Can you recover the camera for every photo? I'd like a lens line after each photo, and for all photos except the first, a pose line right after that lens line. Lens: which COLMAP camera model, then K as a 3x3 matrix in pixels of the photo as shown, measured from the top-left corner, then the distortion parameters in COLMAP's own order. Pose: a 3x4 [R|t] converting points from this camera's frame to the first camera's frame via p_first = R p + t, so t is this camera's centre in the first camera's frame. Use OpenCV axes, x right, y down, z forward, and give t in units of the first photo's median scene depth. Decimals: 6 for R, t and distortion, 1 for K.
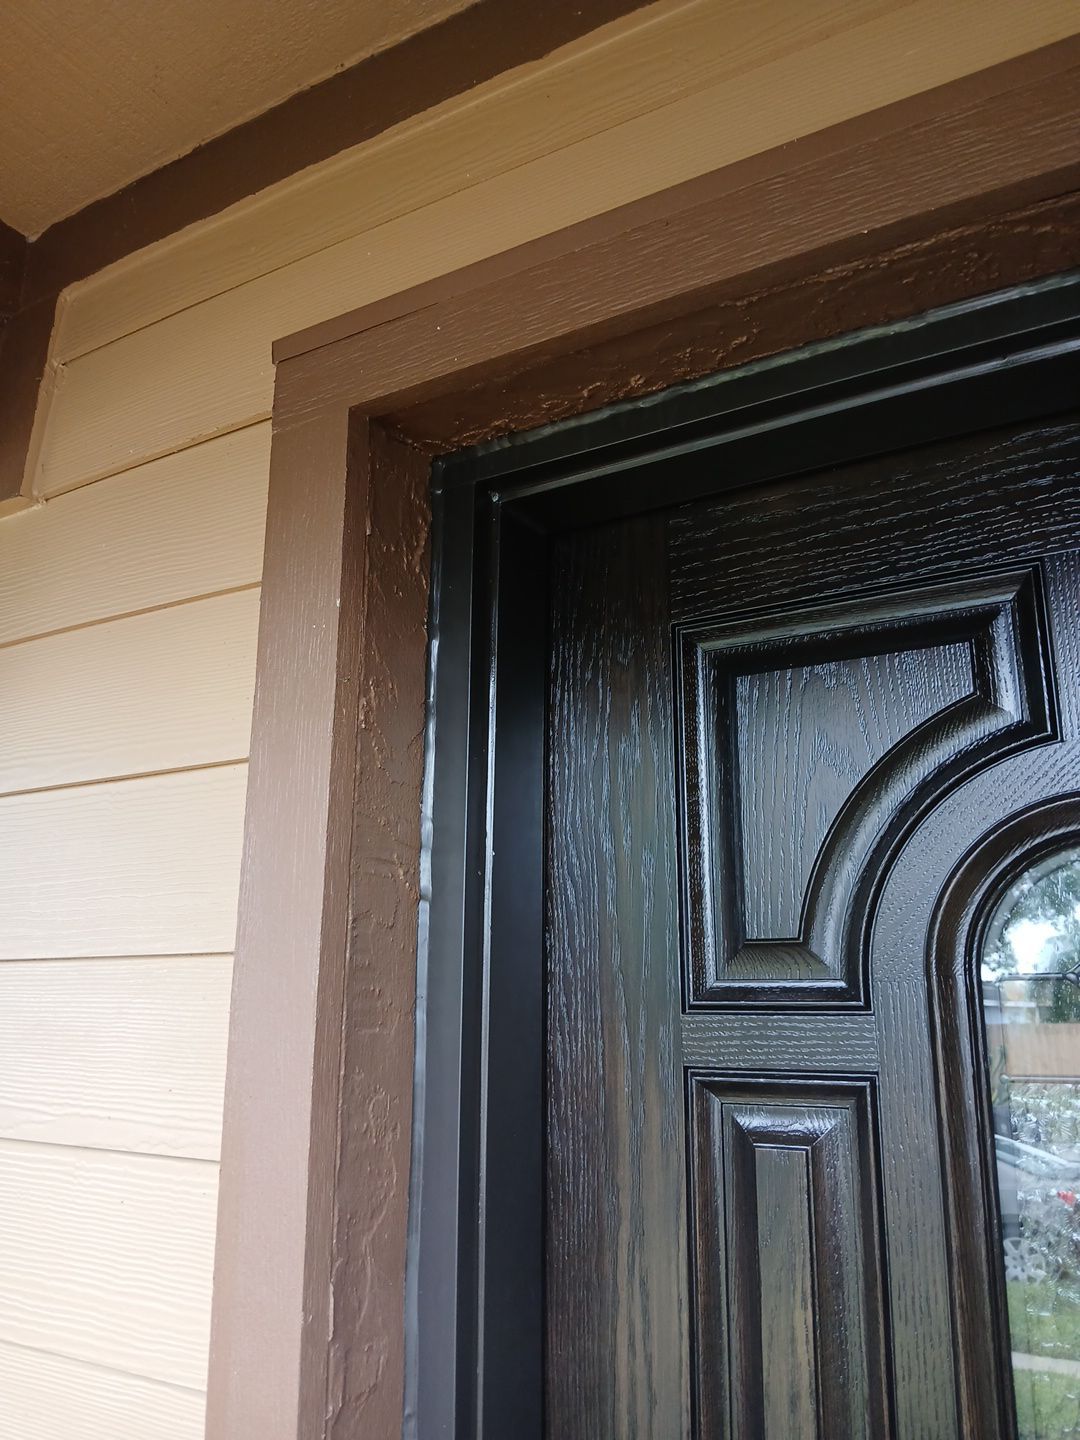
lens RADIAL K [[1105.2, 0, 540.0], [0, 1105.2, 720.0], [0, 0, 1]] dist [-0.001723, -0.005000]
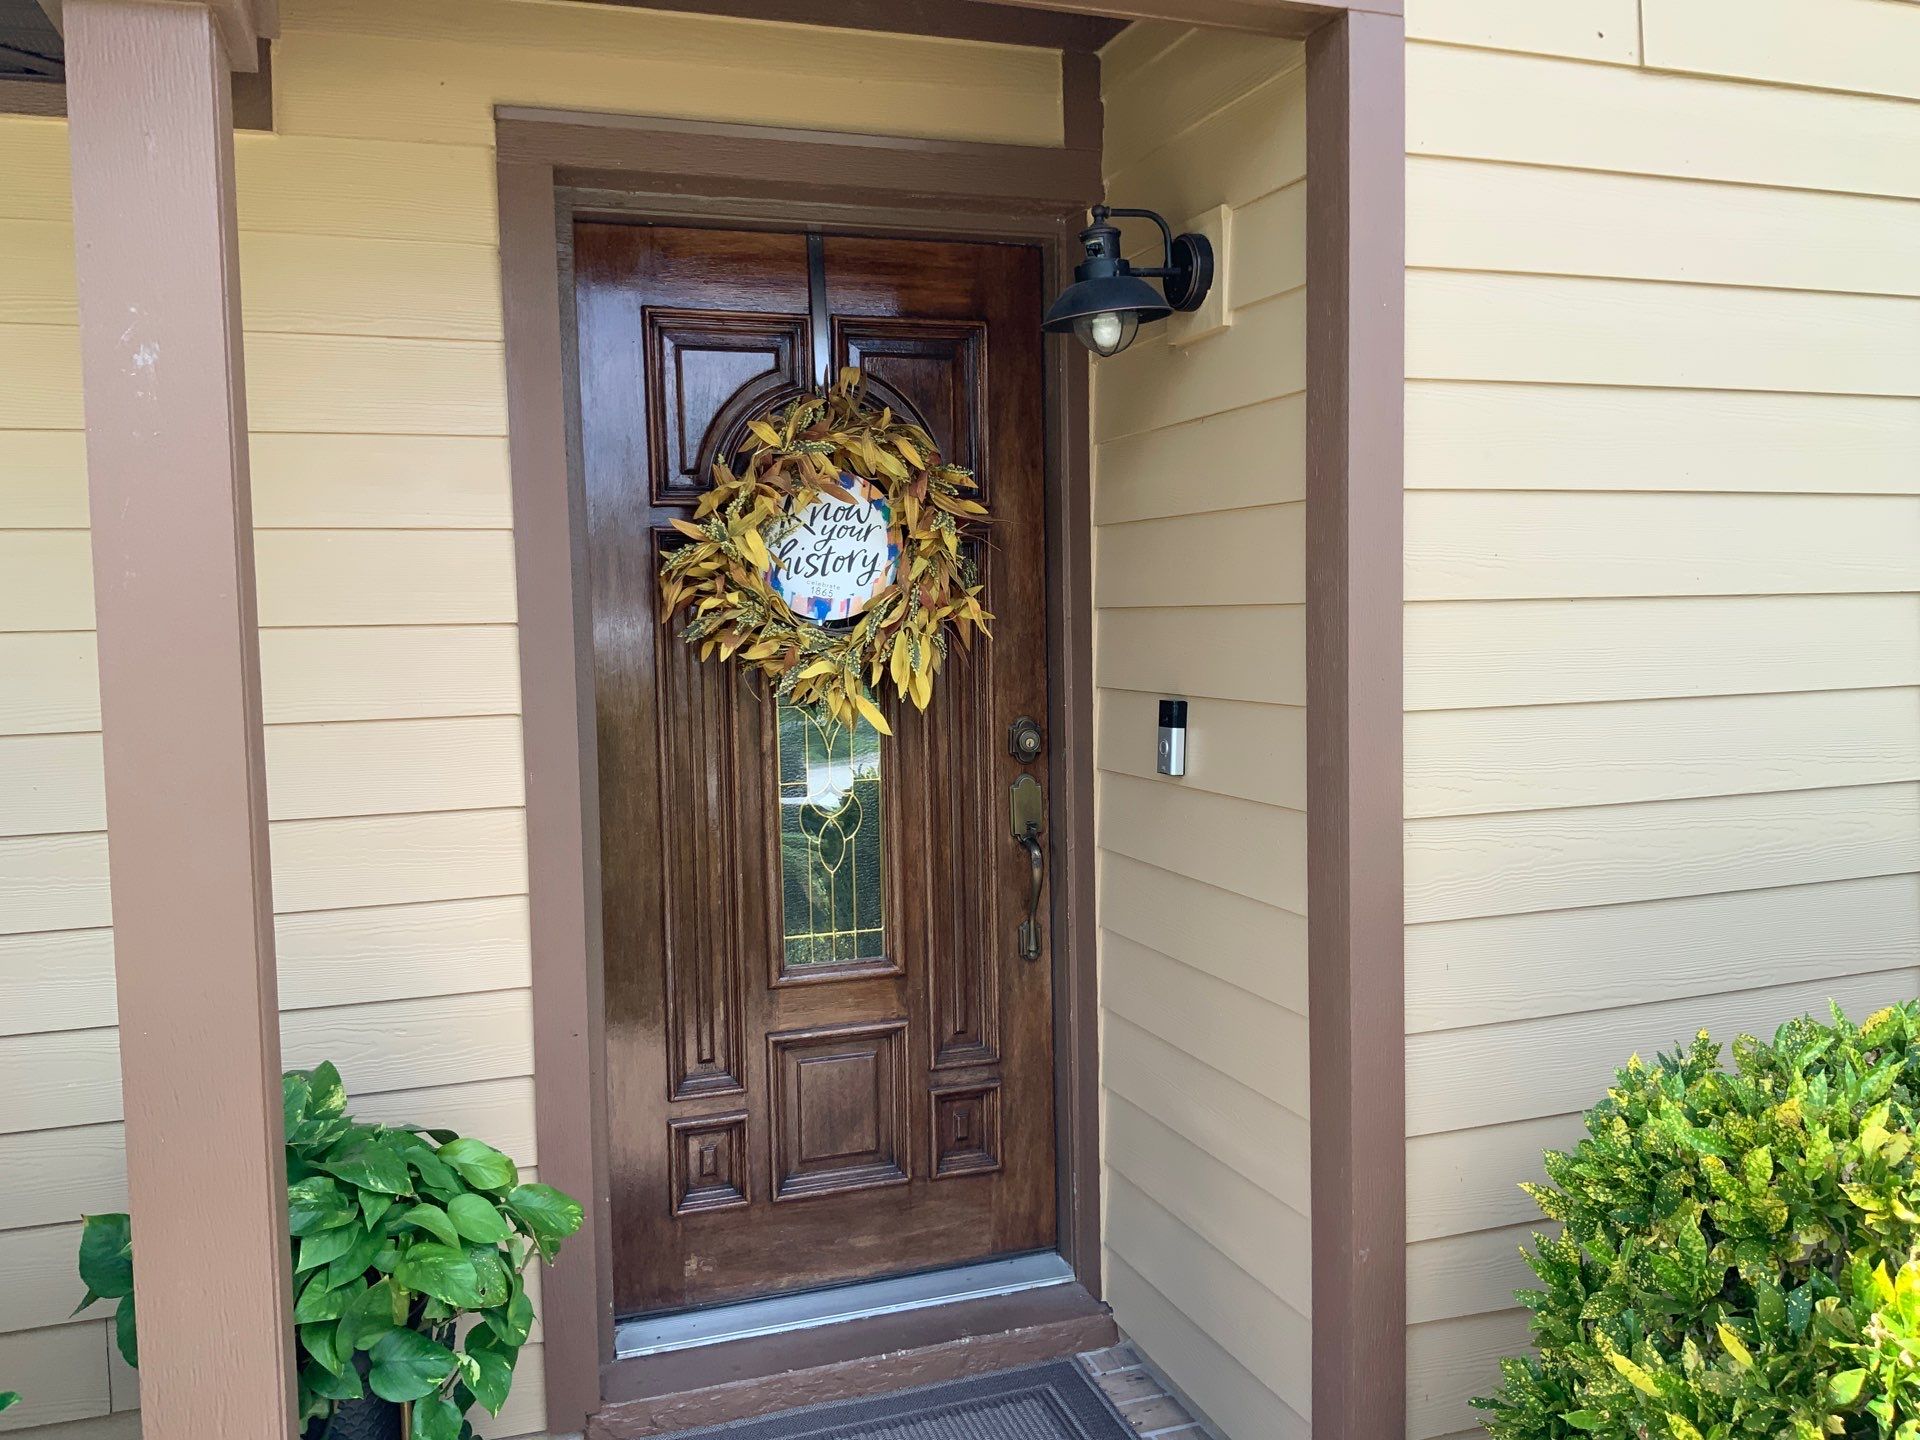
lens RADIAL K [[1600.9, 0, 960.0], [0, 1600.9, 720.0], [0, 0, 1]] dist [0.000980, -0.003982]
pose [[0.648065, -0.058010, 0.759373, -2.083527], [-0.162953, 0.963441, 0.212667, -0.060011], [-0.743948, -0.261564, 0.614919, -1.677533]]
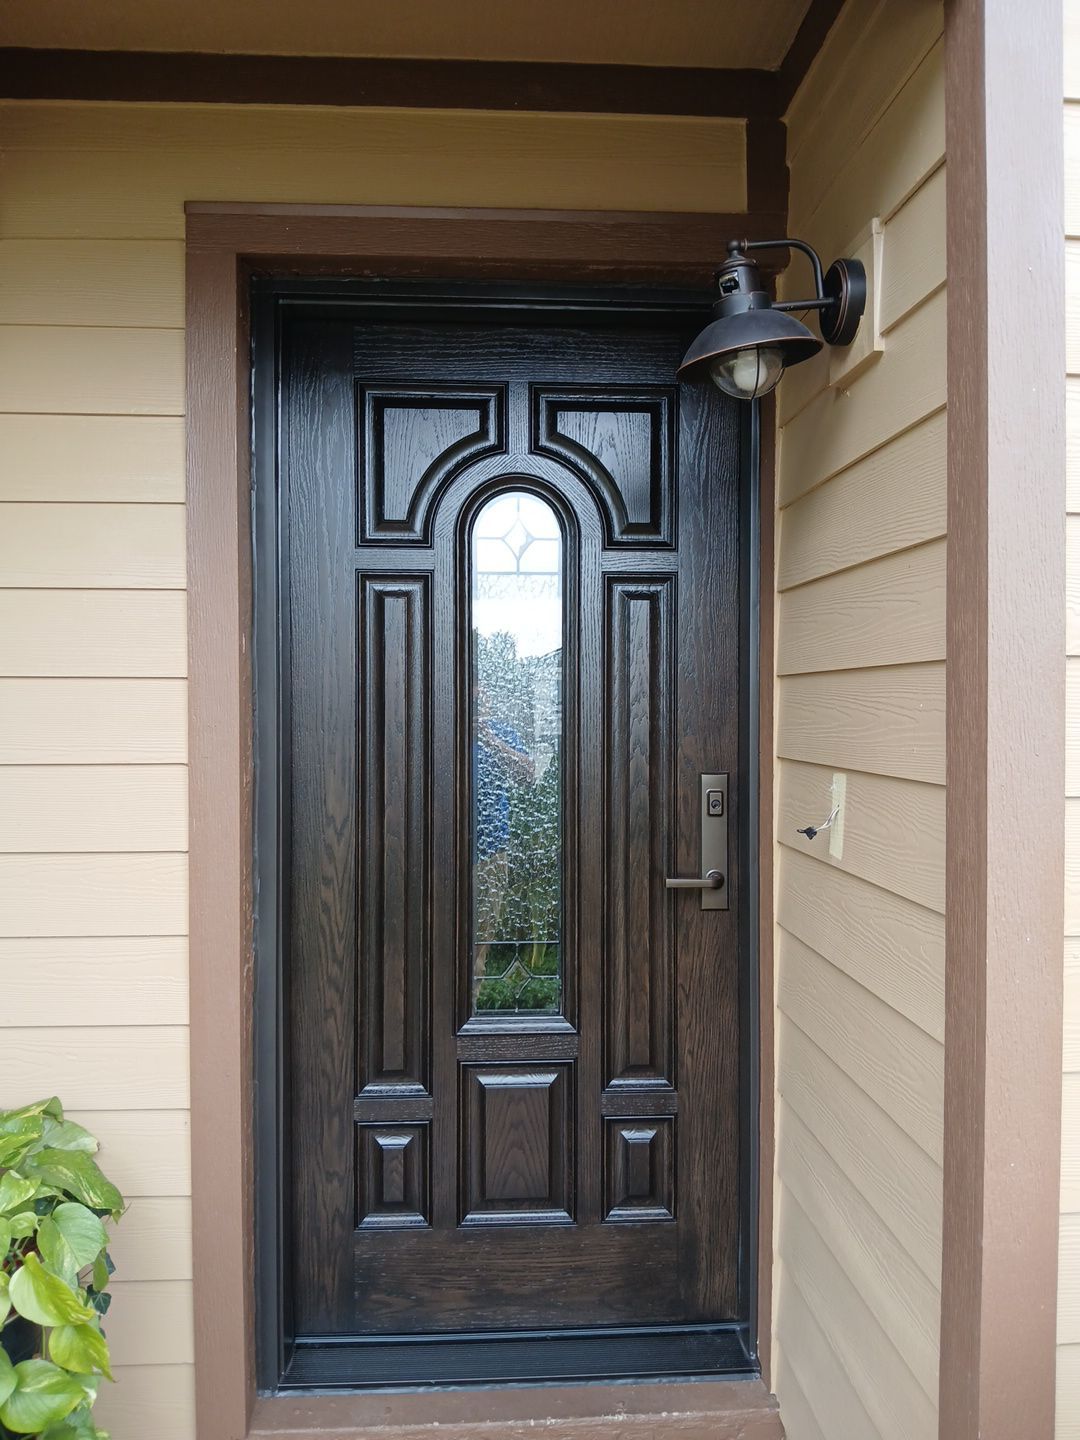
lens RADIAL K [[1157.7, 0, 540.0], [0, 1157.7, 720.0], [0, 0, 1]] dist [-0.058194, 0.001349]
pose [[0.828098, 0.003951, 0.560569, -0.983593], [-0.139113, 0.970144, 0.198665, 0.074716], [-0.543048, -0.242497, 0.803924, -1.385255]]
